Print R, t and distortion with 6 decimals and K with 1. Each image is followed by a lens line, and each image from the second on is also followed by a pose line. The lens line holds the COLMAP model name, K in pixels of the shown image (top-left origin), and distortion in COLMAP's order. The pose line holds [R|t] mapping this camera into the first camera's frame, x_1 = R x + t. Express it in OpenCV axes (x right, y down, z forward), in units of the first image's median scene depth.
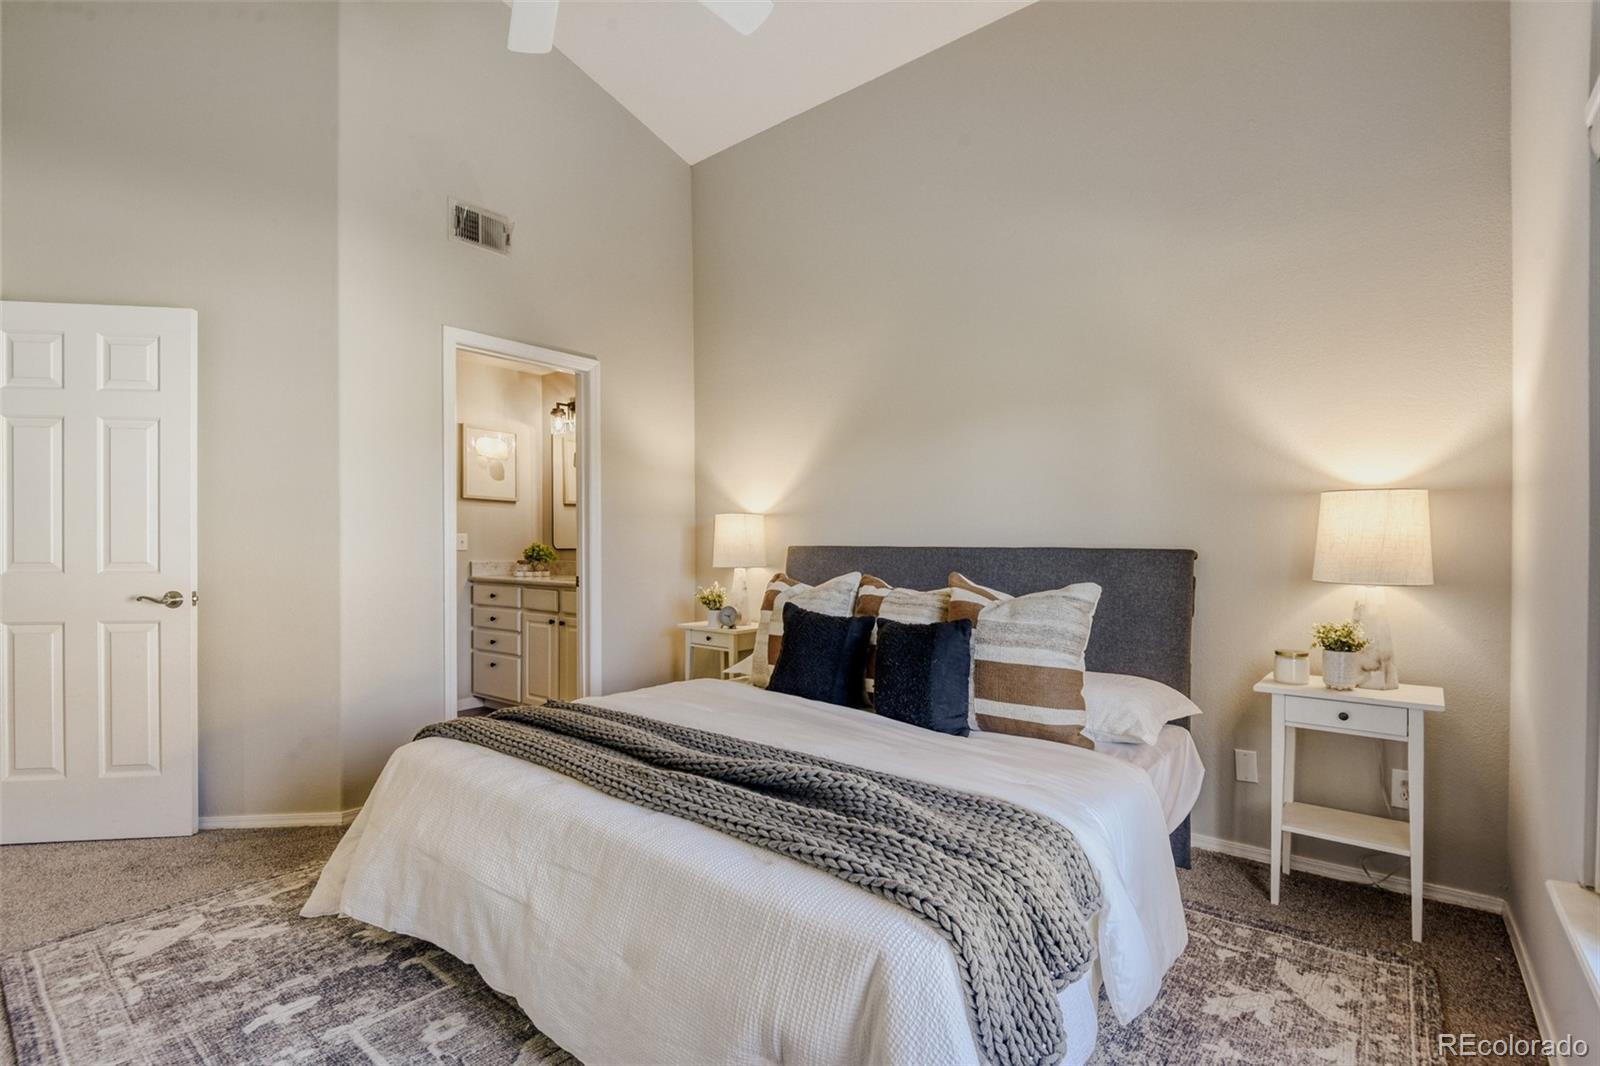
lens RADIAL K [[739.0, 0, 800.4], [0, 739.0, 550.4], [0, 0, 1]] dist [0.020365, -0.016069]
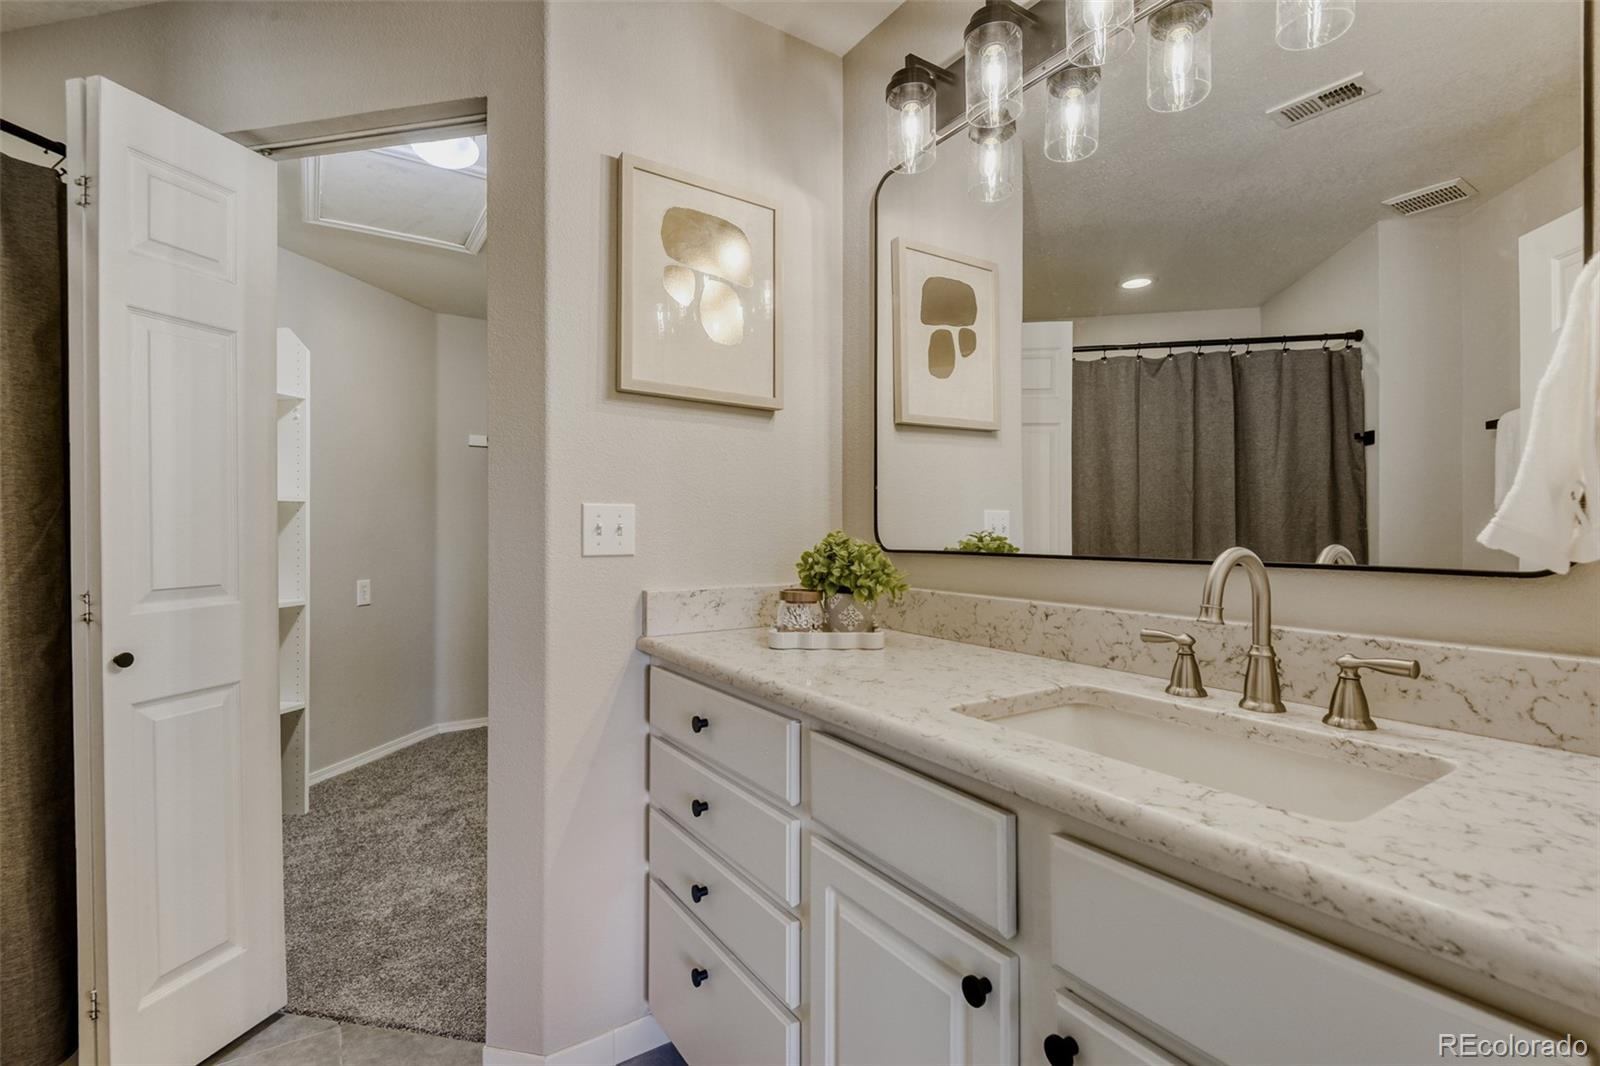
lens RADIAL K [[739.0, 0, 814.6], [0, 739.0, 528.5], [0, 0, 1]] dist [0.020365, -0.016069]
pose [[0.955514, -0.000655, -0.294947, -0.279159], [-0.001043, 0.999984, -0.005599, -0.010457], [0.294946, 0.005657, 0.955497, 0.714400]]
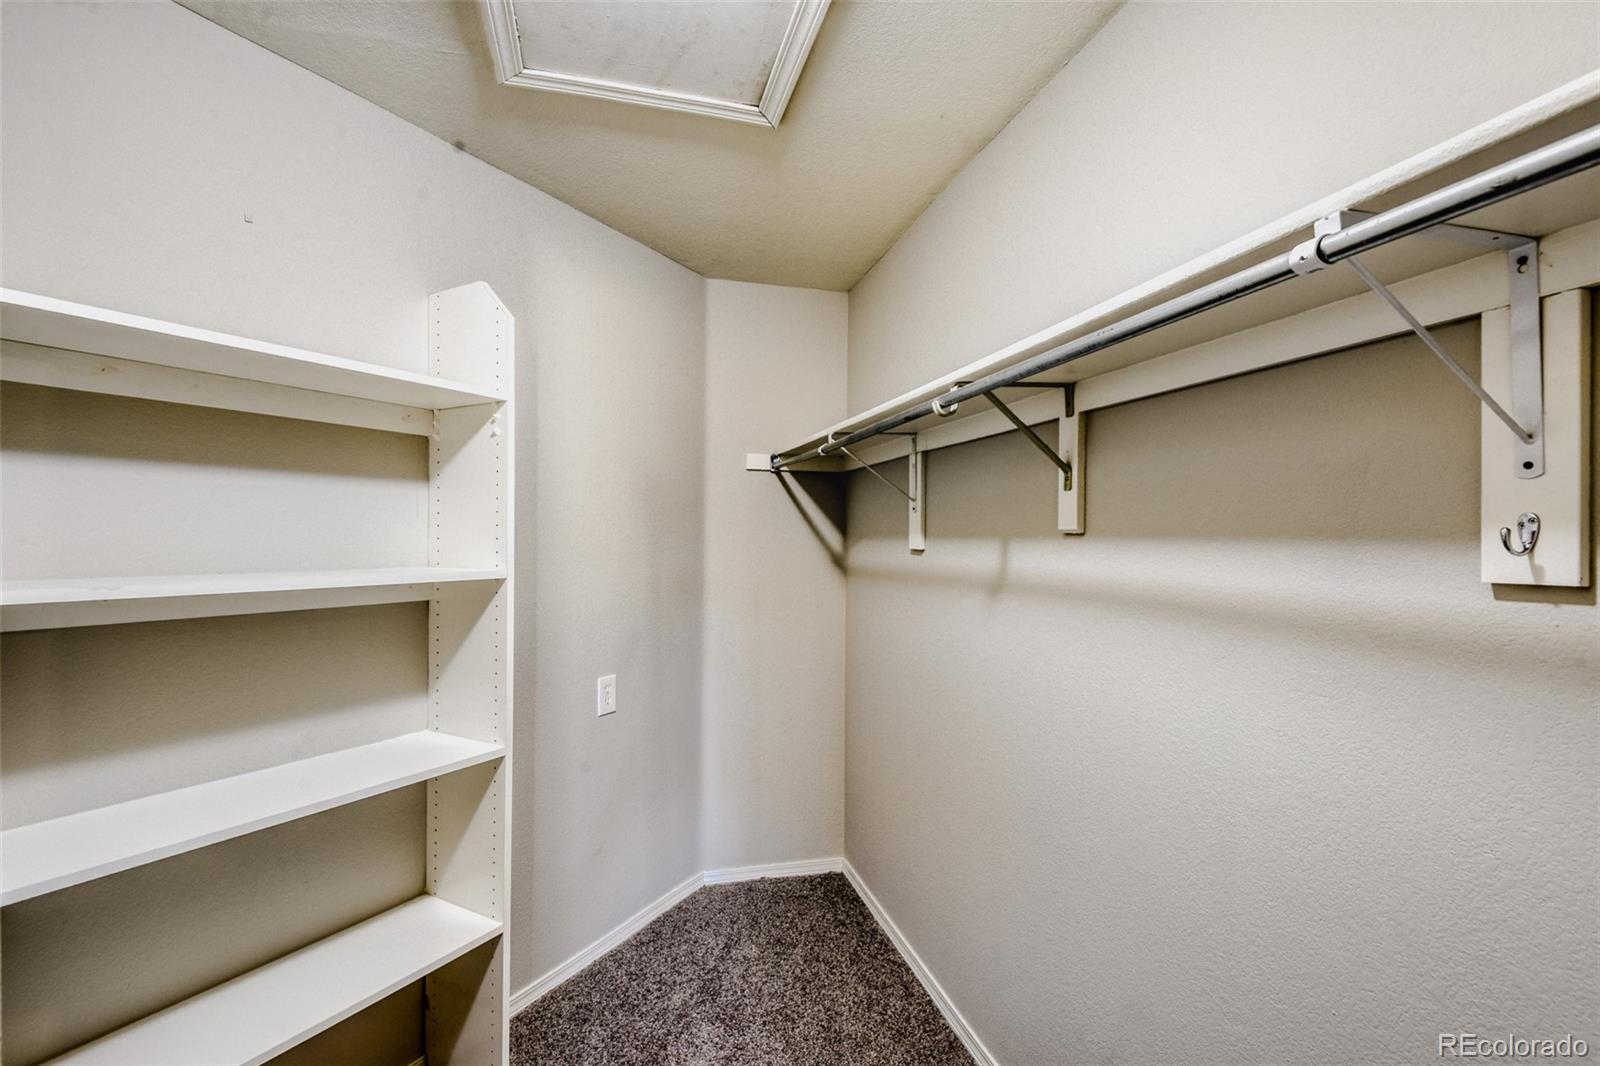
lens RADIAL K [[739.0, 0, 795.6], [0, 739.0, 543.1], [0, 0, 1]] dist [0.020365, -0.016069]
pose [[0.804663, 0.006086, -0.593701, -0.488371], [-0.008392, 0.999964, -0.001124, -0.044736], [0.593672, 0.005887, 0.804685, 0.922581]]
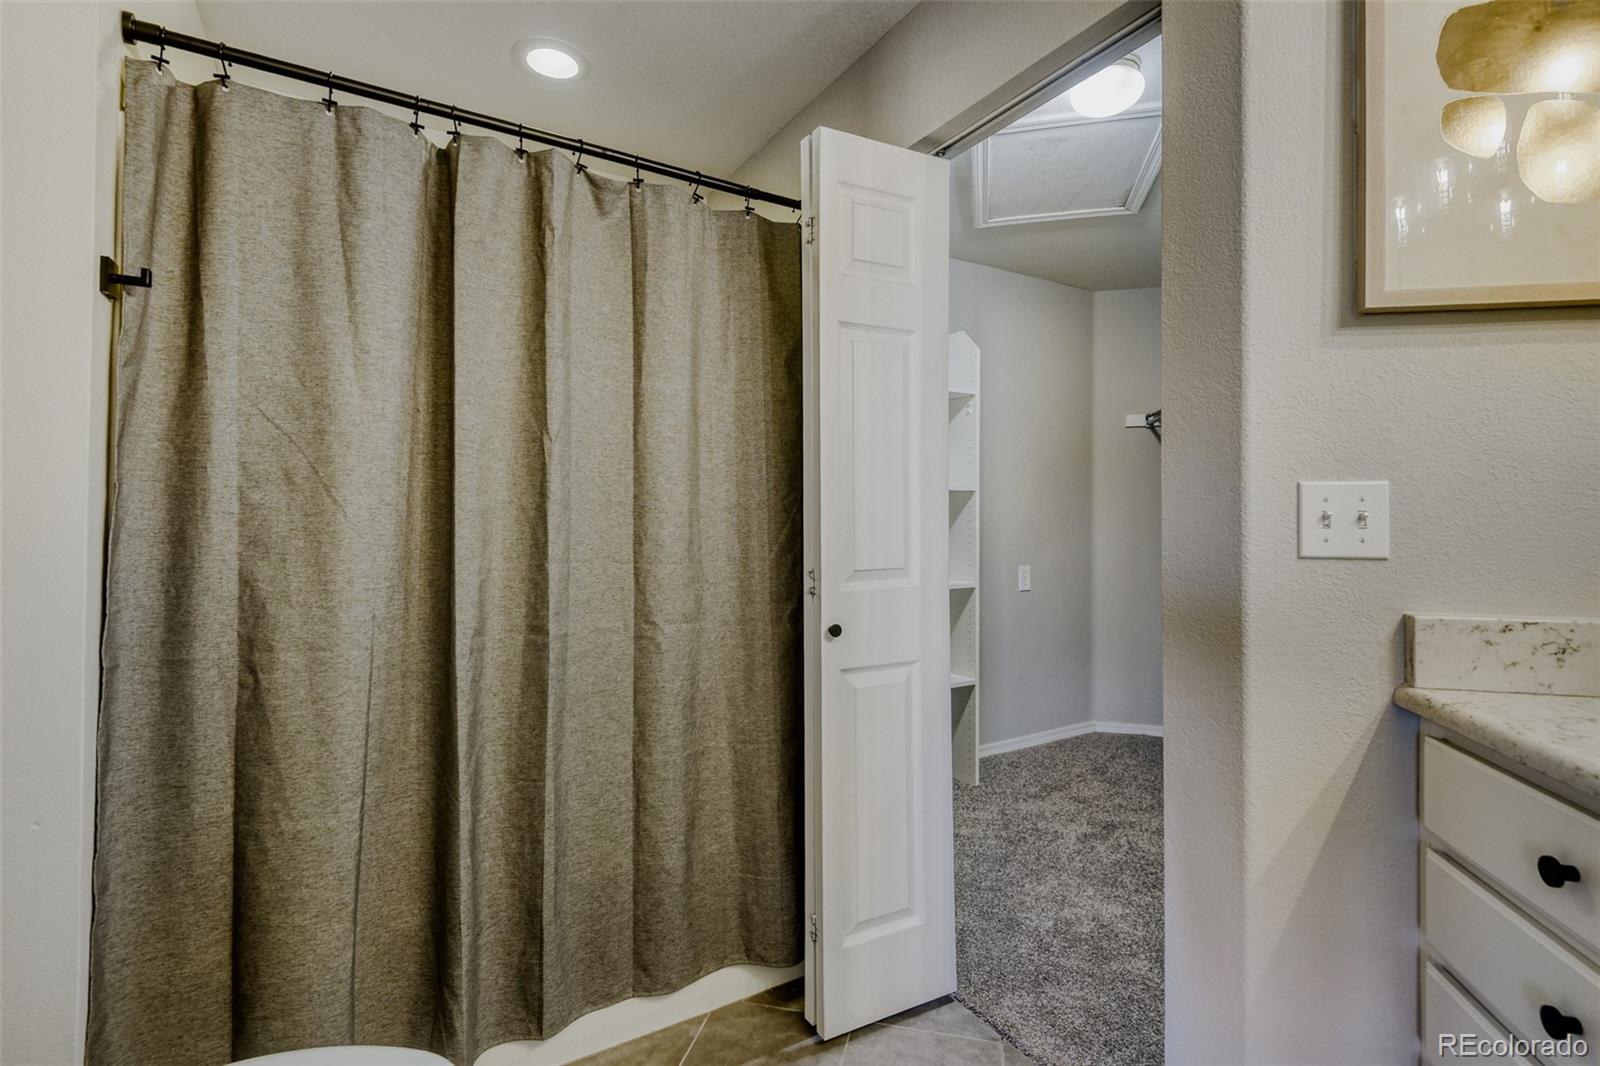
lens RADIAL K [[739.0, 0, 796.0], [0, 739.0, 501.3], [0, 0, 1]] dist [0.020365, -0.016069]
pose [[0.412086, -0.014351, -0.911032, -0.324197], [-0.009603, 0.999752, -0.020092, -0.011213], [0.911094, 0.017028, 0.411846, 0.755525]]
